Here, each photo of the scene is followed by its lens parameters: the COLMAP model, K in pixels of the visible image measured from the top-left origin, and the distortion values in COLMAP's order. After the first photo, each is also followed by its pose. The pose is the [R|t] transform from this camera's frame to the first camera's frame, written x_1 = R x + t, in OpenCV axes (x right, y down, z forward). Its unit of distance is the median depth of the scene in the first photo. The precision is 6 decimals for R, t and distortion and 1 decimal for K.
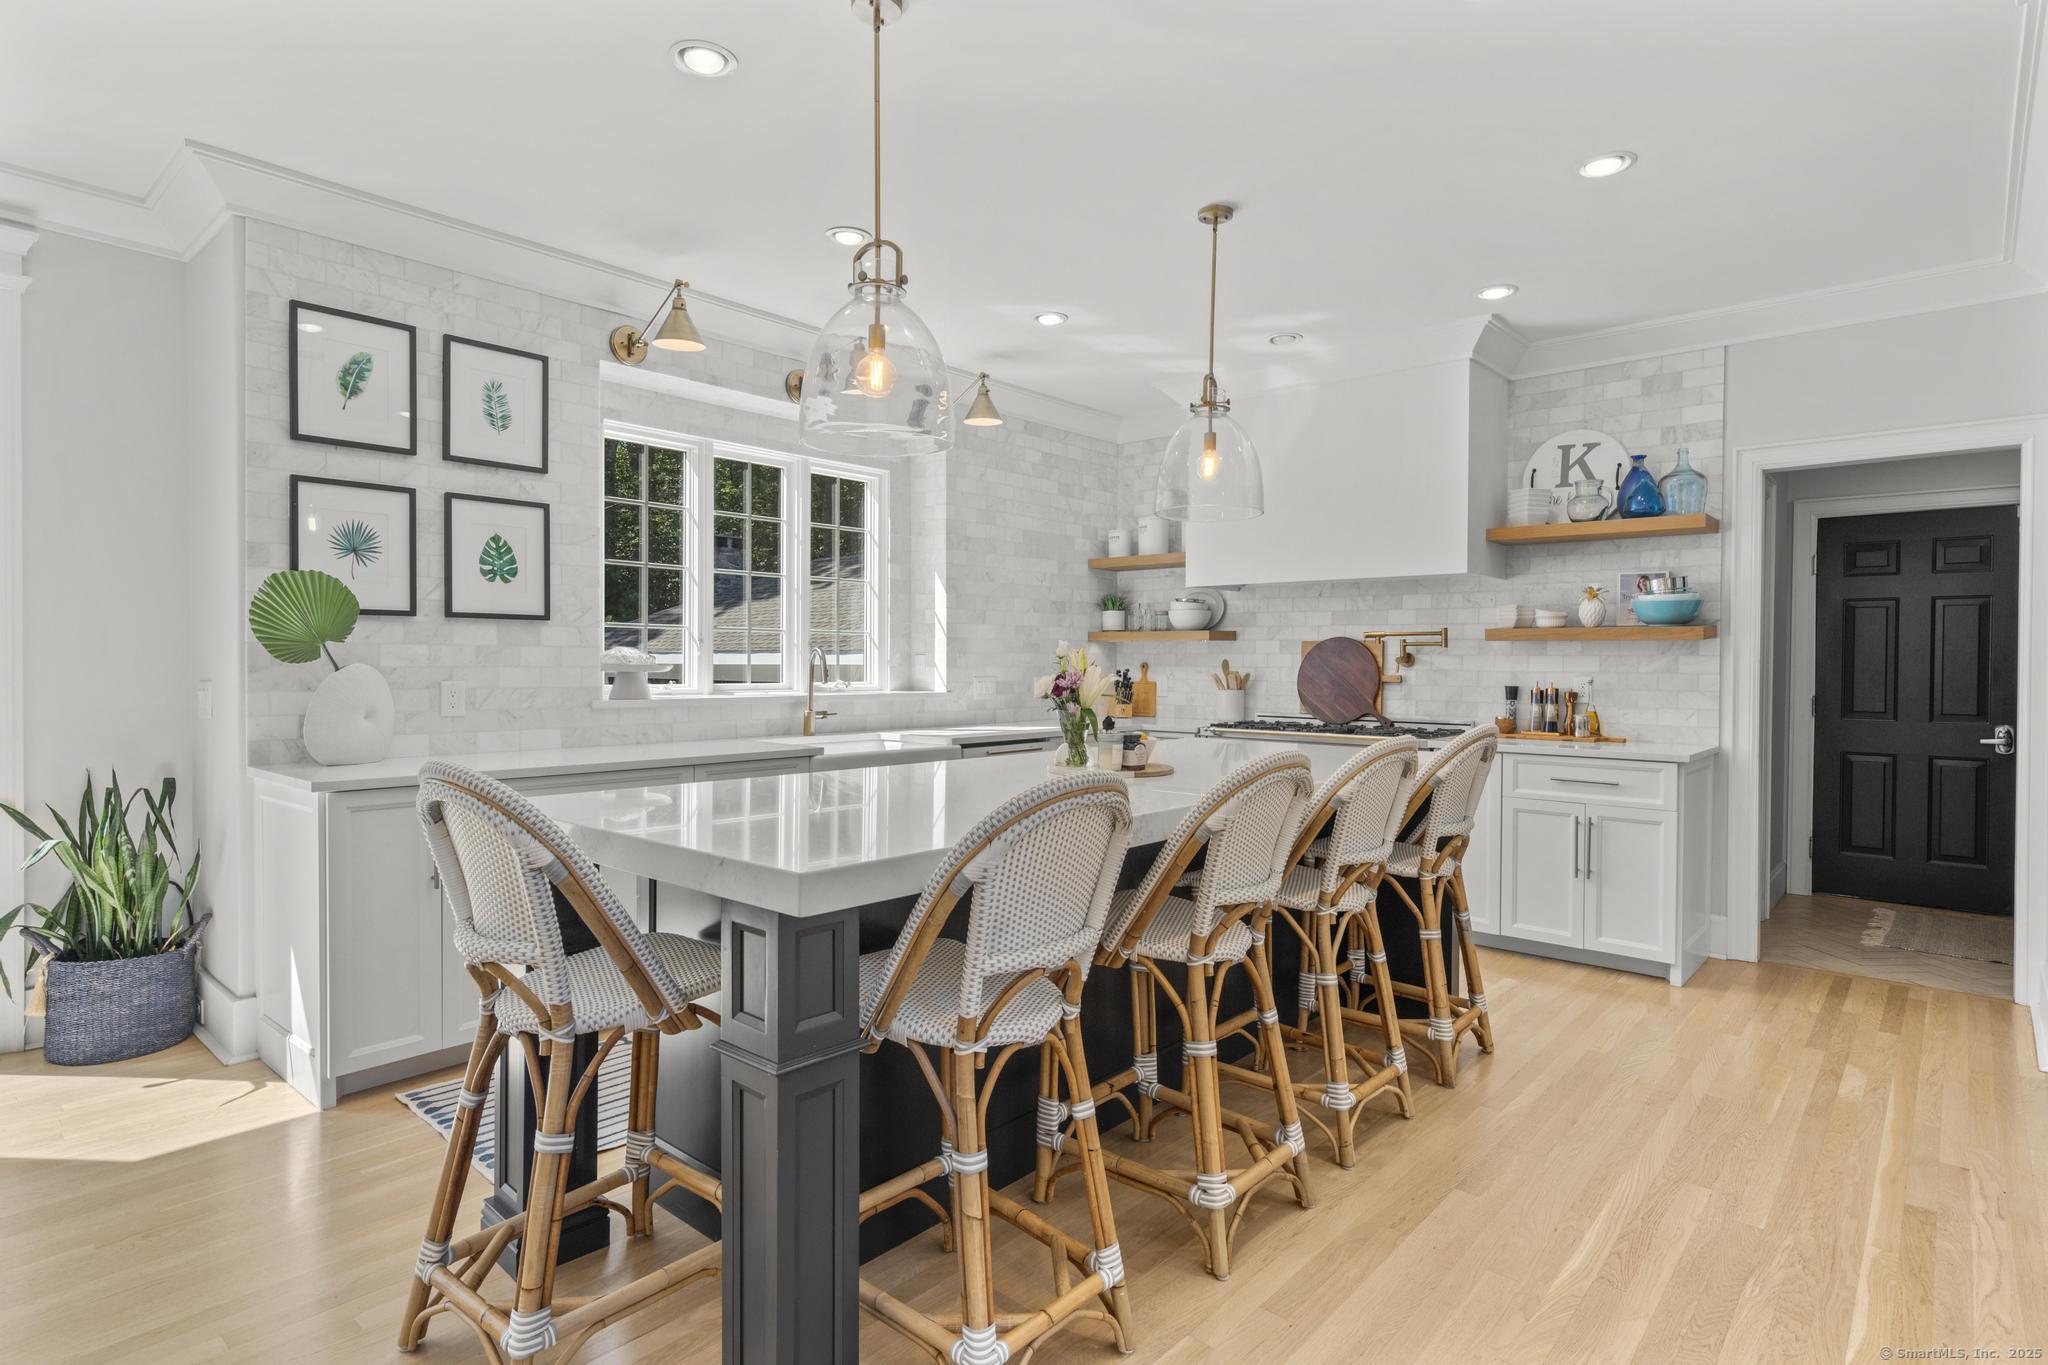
lens RADIAL K [[1055.6, 0, 1023.5], [0, 1055.6, 675.1], [0, 0, 1]] dist [-0.000869, -0.001136]
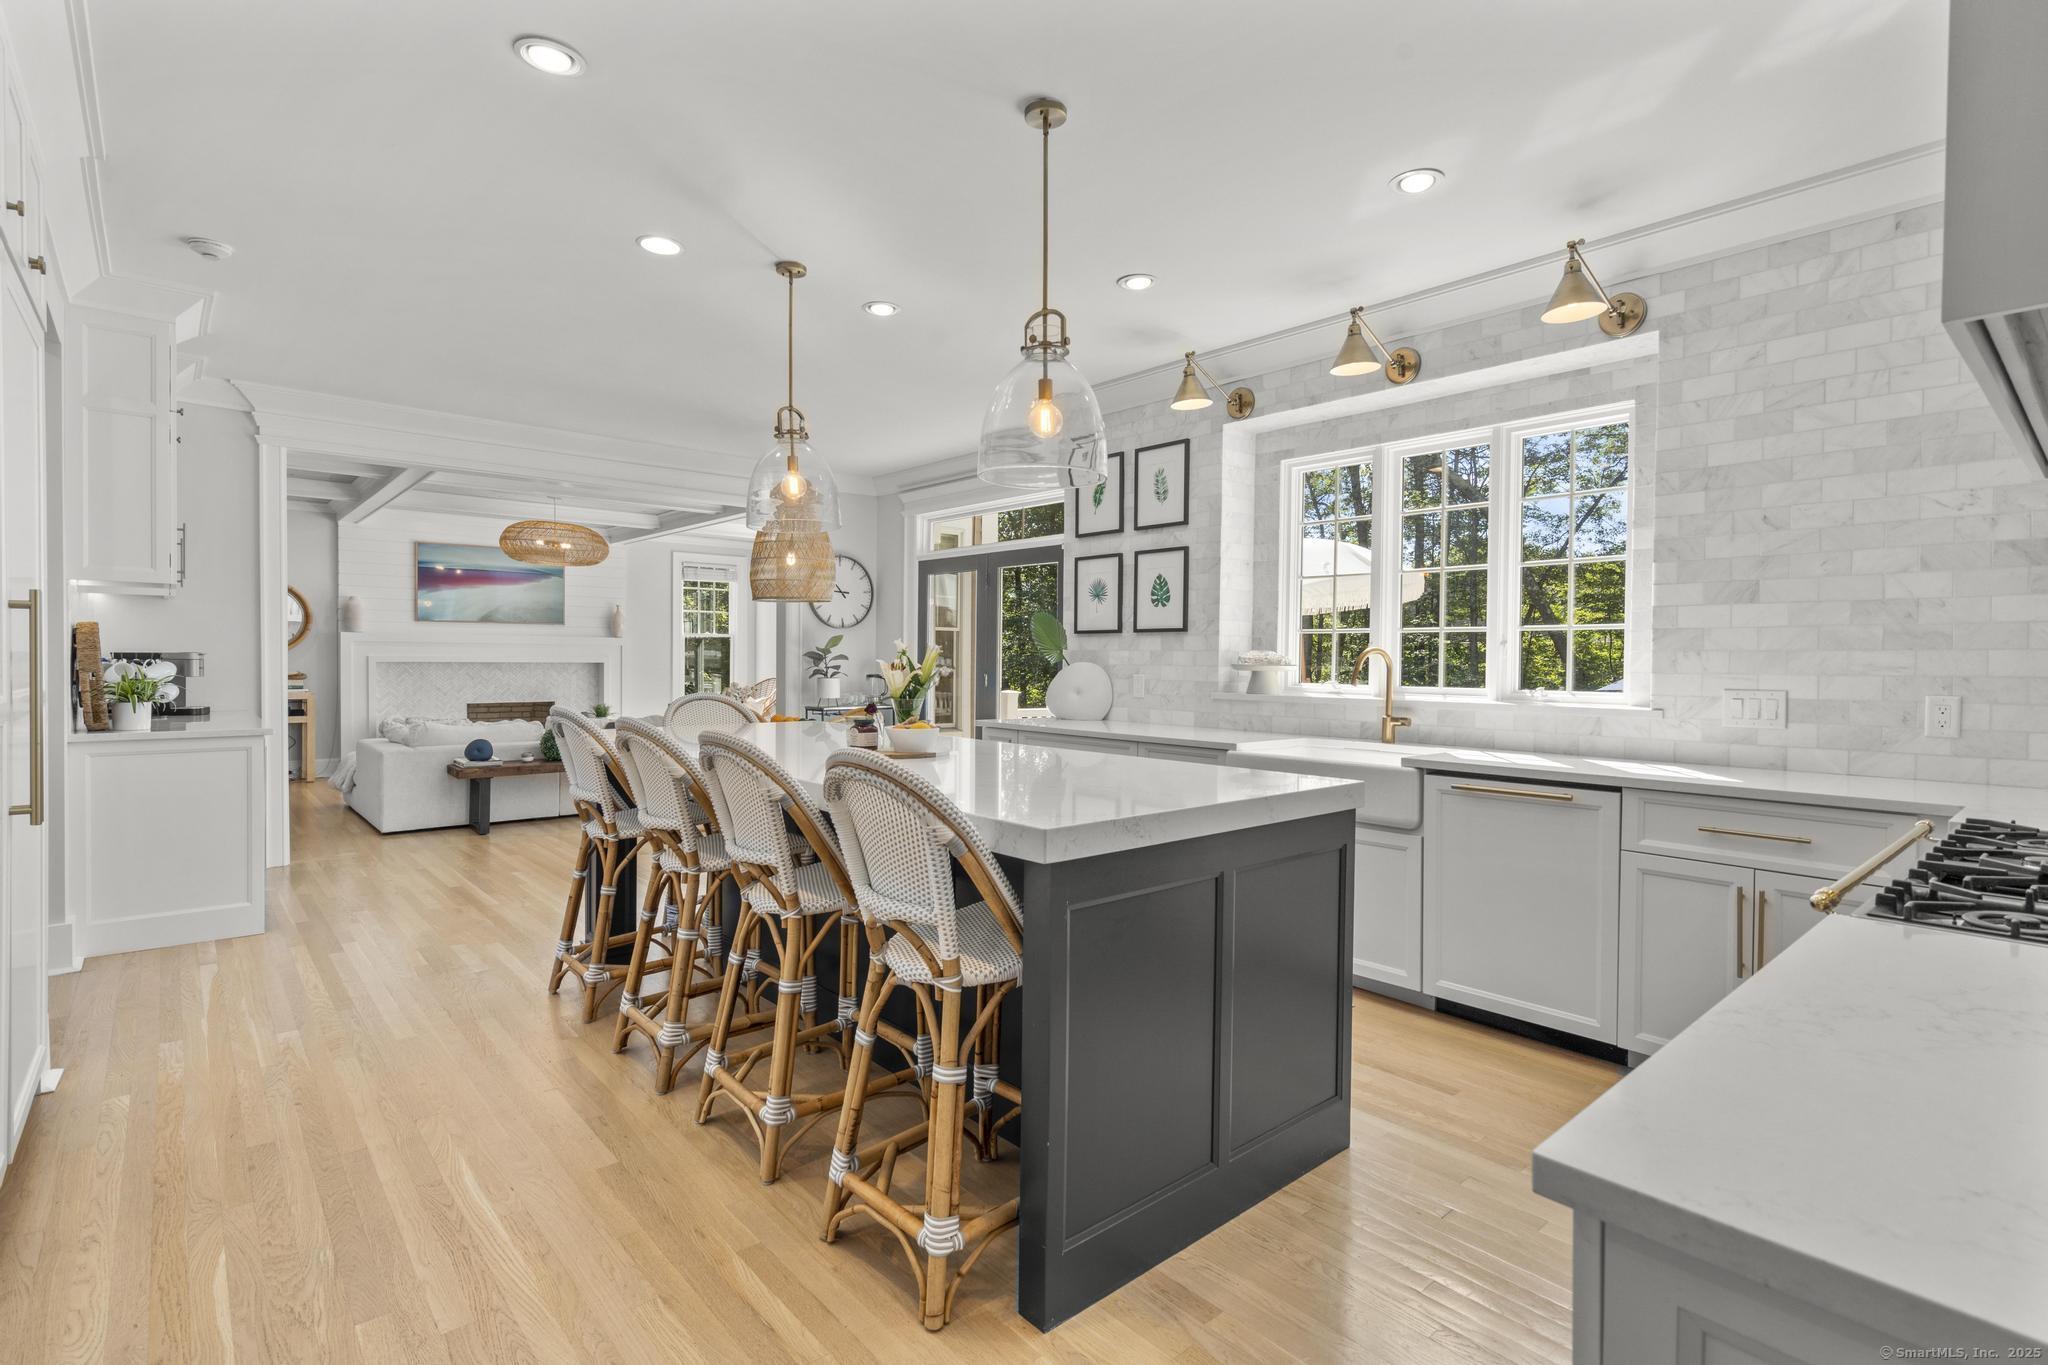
lens RADIAL K [[977.6, 0, 1034.8], [0, 977.6, 680.8], [0, 0, 1]] dist [0.003091, 0.000556]
pose [[-0.118940, 0.017436, -0.992748, 0.714640], [-0.021052, 0.999577, 0.020079, -0.008202], [0.992678, 0.023288, -0.118523, 0.823941]]
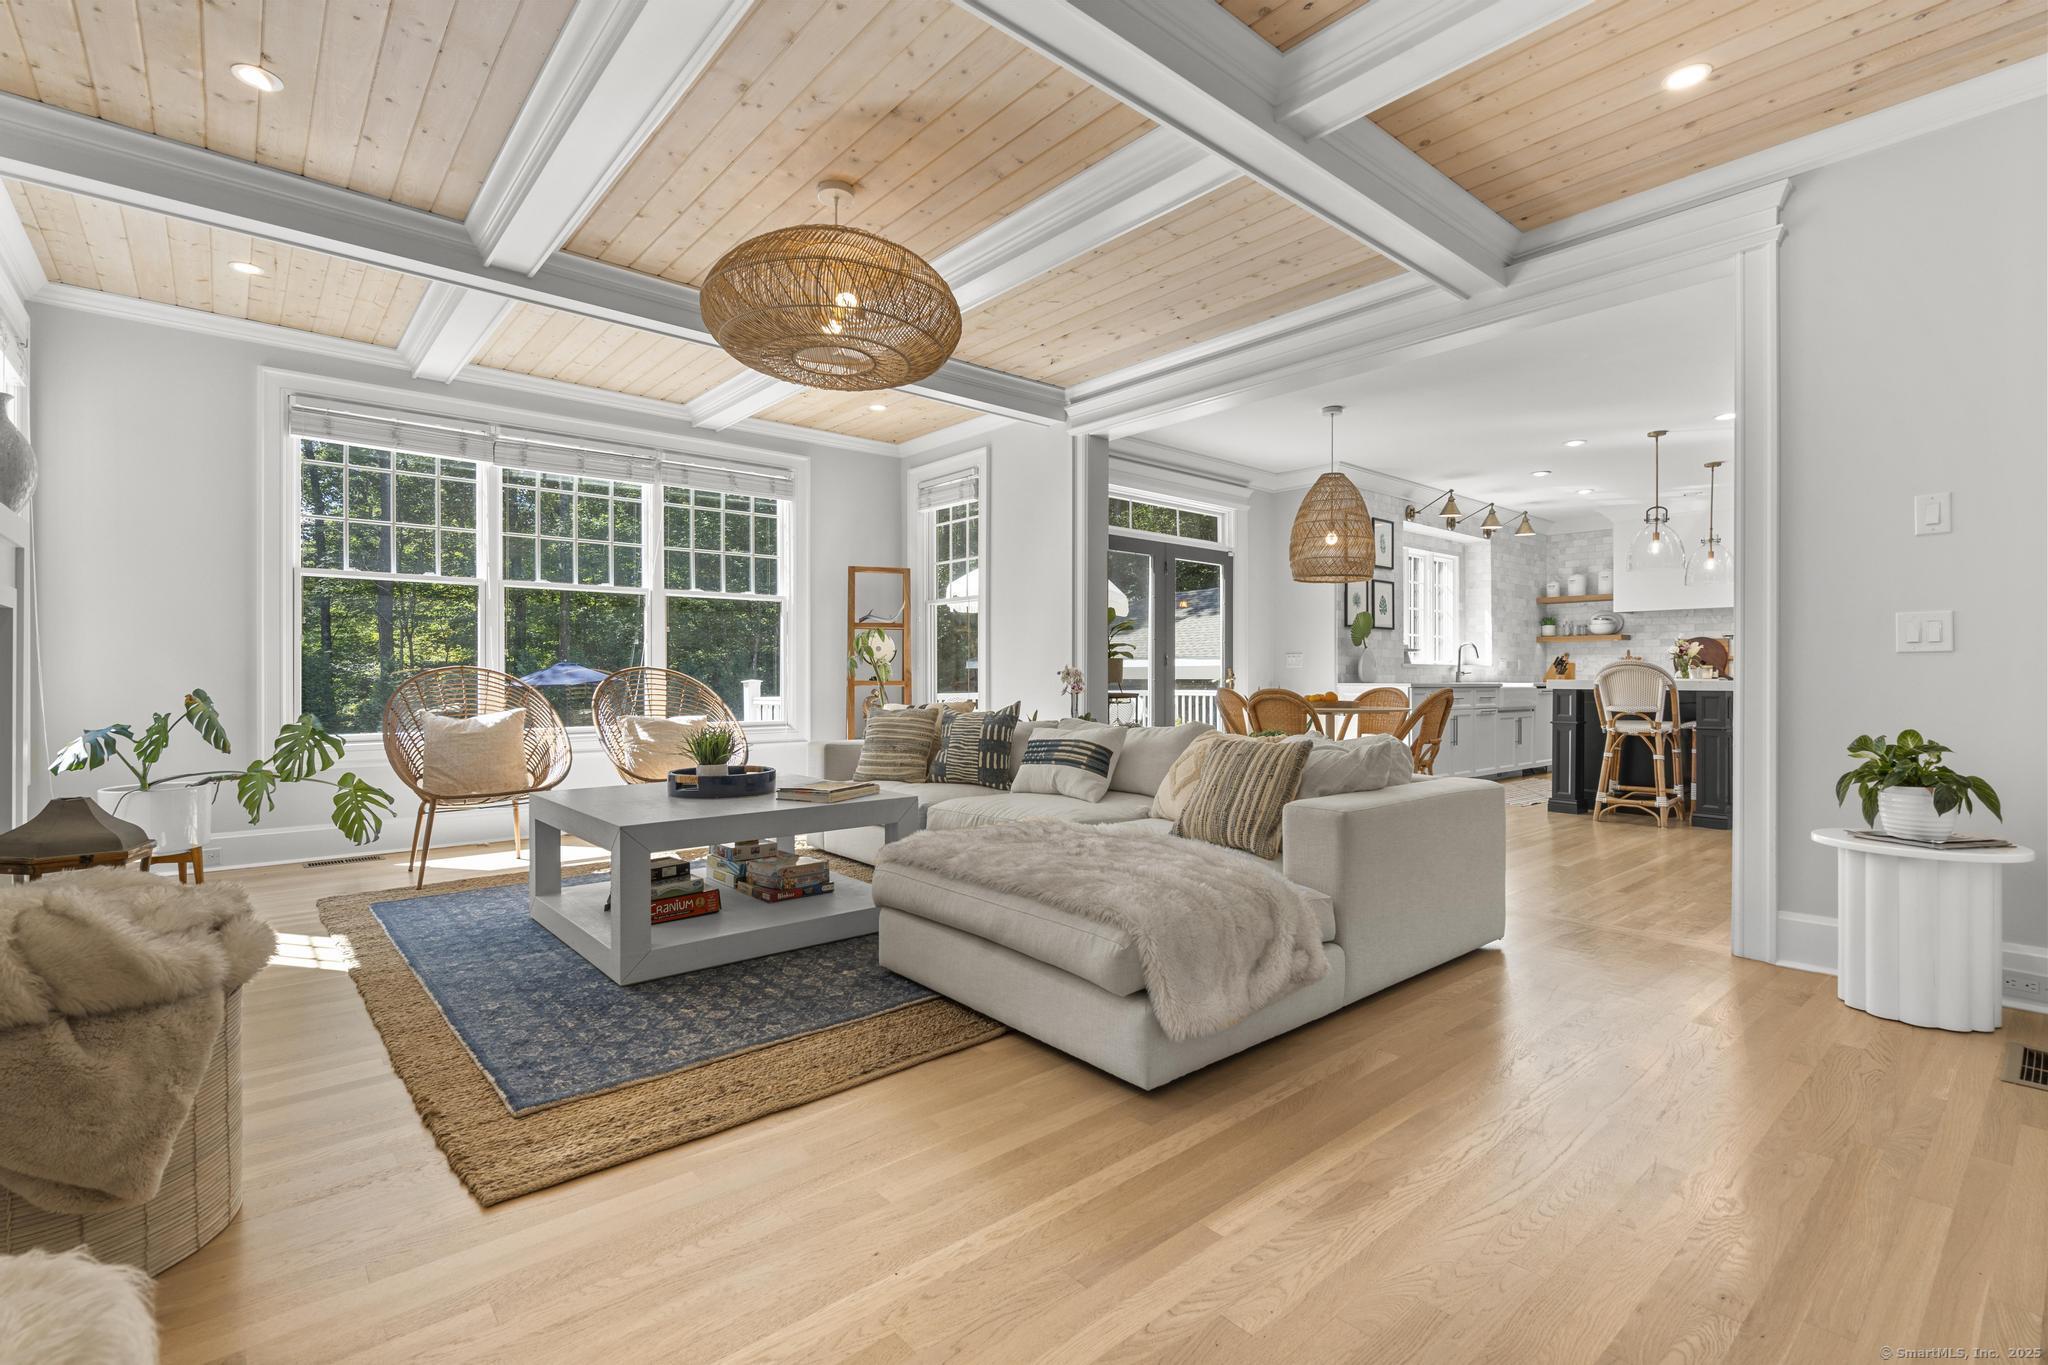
lens RADIAL K [[919.3, 0, 1030.4], [0, 919.3, 673.1], [0, 0, 1]] dist [0.001729, 0.000460]
pose [[0.990863, -0.002537, -0.134847, -0.856606], [0.000364, 0.999870, -0.016134, 0.070787], [0.134870, 0.015937, 0.990735, -1.045942]]
